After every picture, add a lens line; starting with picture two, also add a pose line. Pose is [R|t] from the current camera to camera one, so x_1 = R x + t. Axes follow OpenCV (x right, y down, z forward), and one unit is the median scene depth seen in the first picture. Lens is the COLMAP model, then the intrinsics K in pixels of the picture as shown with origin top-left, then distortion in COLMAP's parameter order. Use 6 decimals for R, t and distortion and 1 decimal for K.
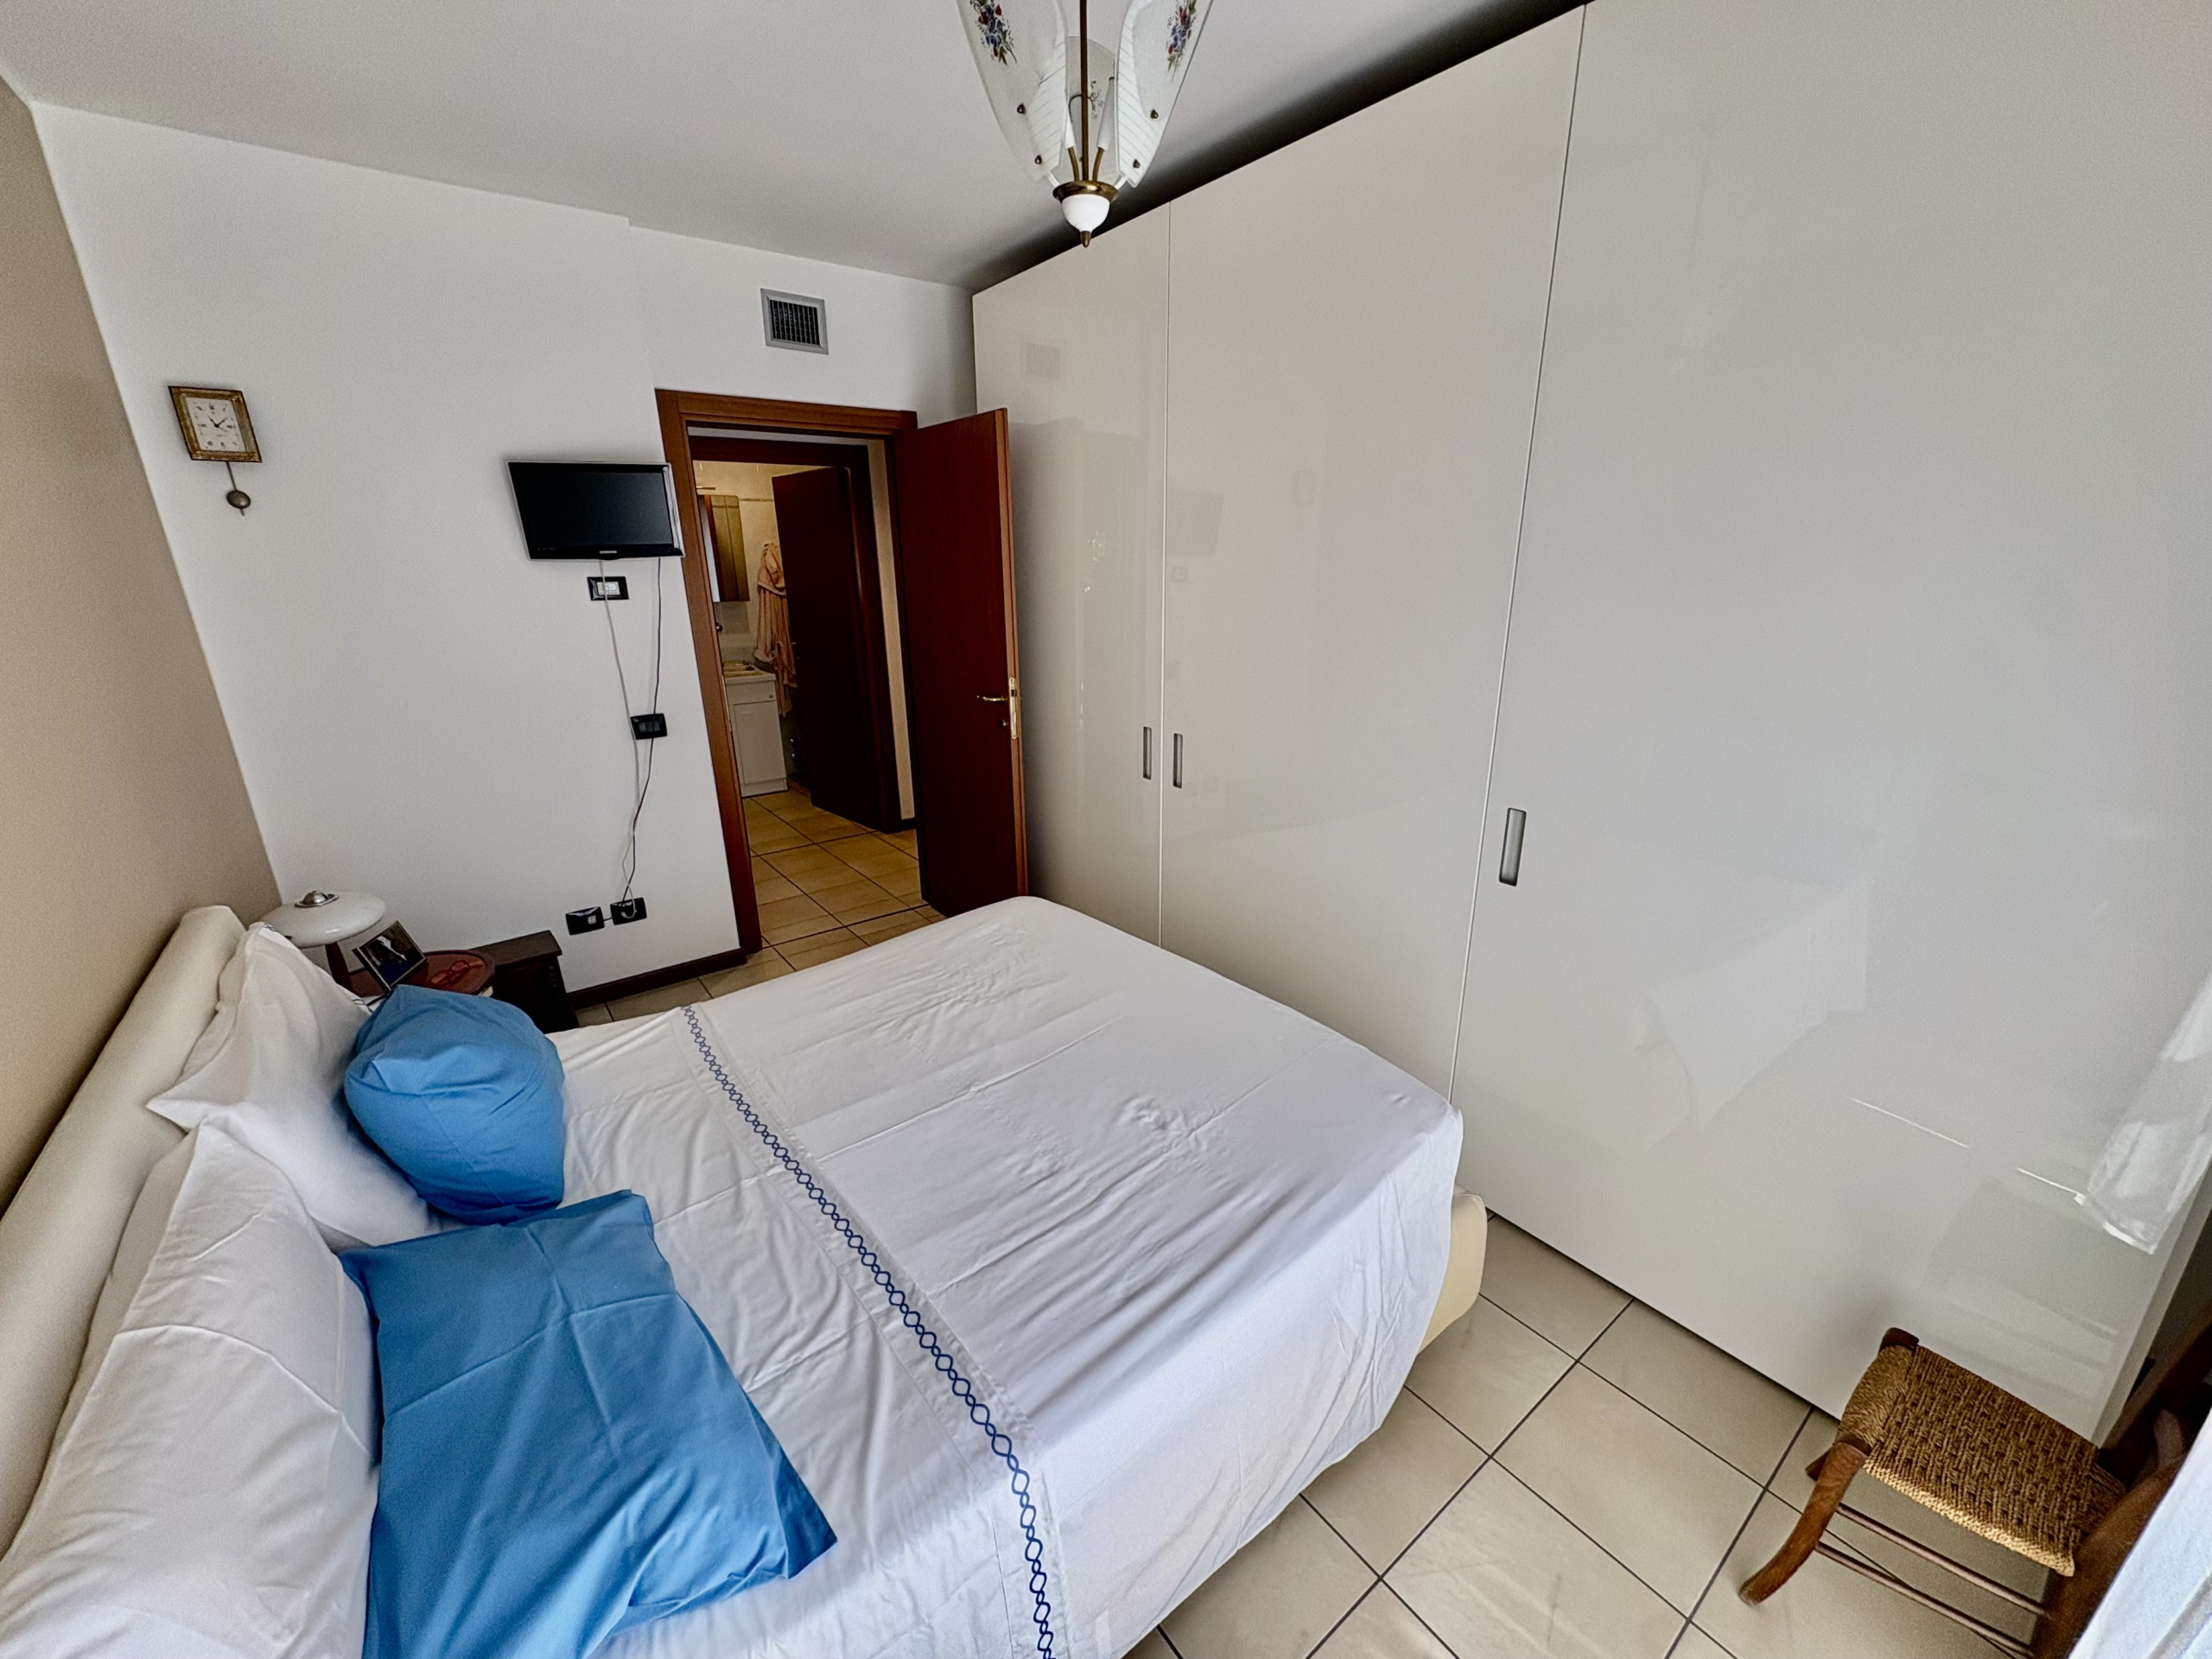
lens RADIAL K [[880.2, 0, 1106.0], [0, 880.2, 829.5], [0, 0, 1]] dist [-0.000237, 0.000584]
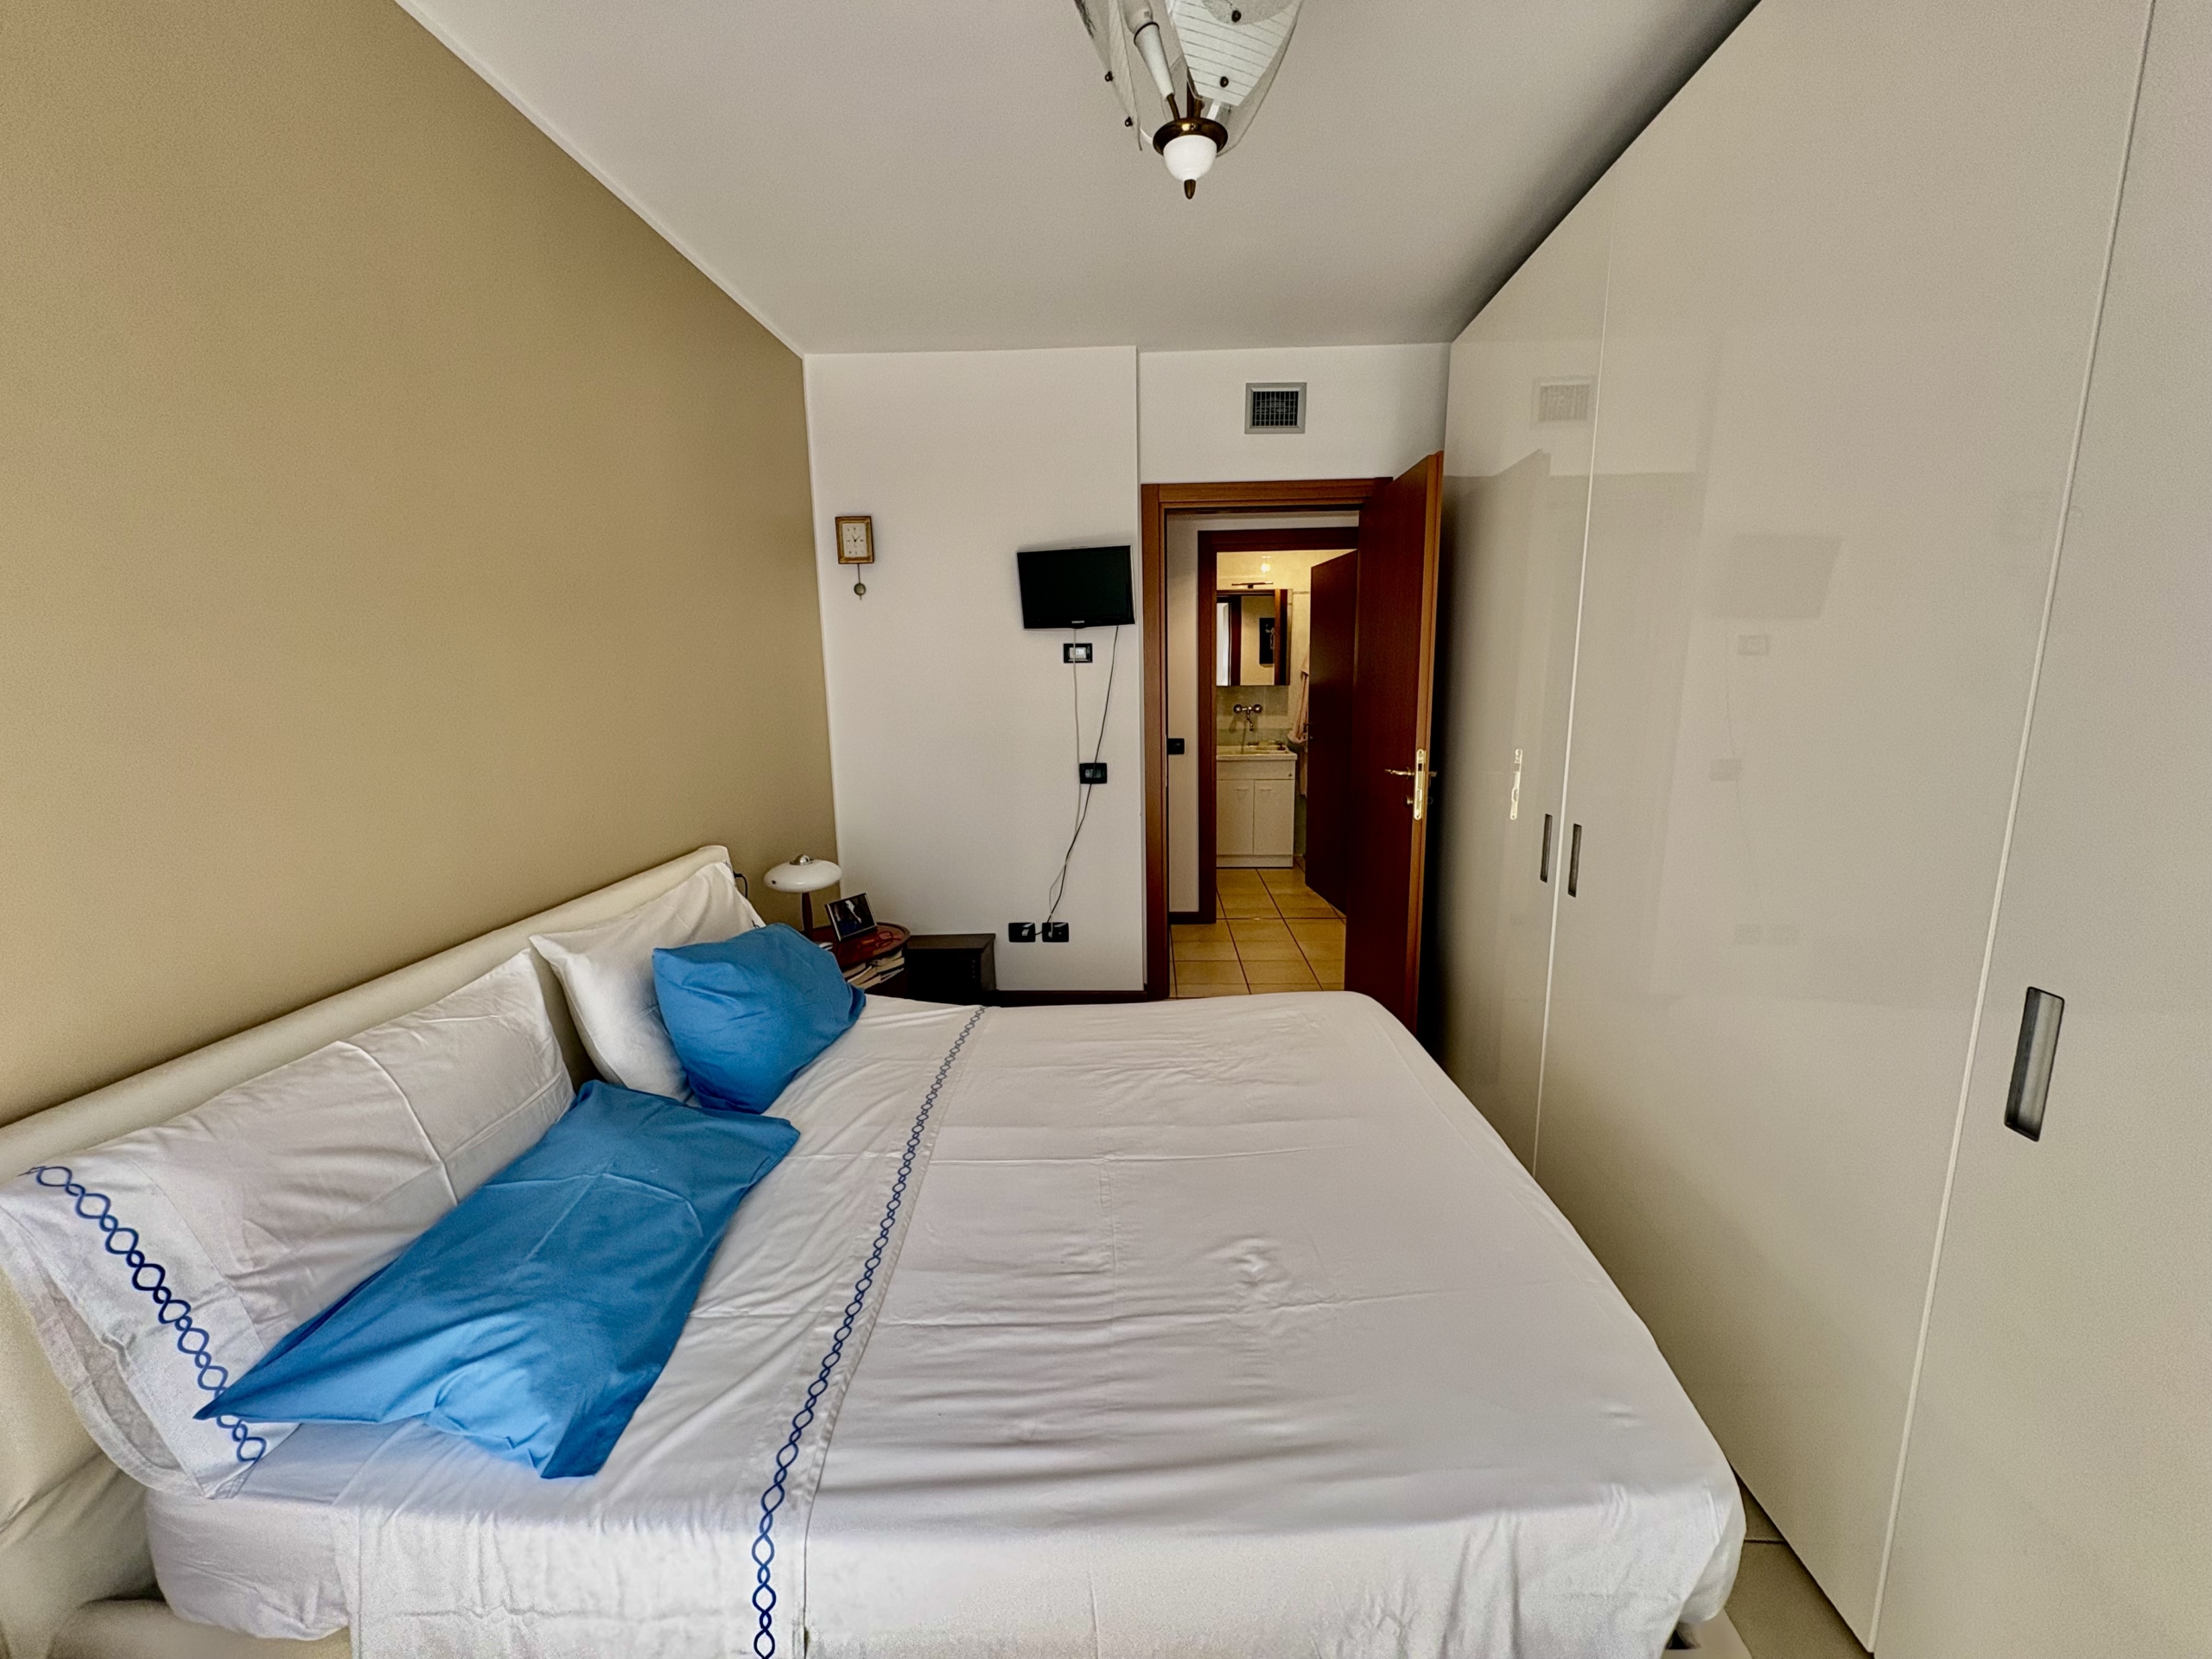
lens RADIAL K [[880.2, 0, 1106.0], [0, 880.2, 829.5], [0, 0, 1]] dist [-0.000237, 0.000584]
pose [[0.765988, 0.113651, -0.632728, 0.294390], [-0.187202, 0.981027, -0.050416, 0.010887], [0.614994, 0.157066, 0.772731, 0.197531]]
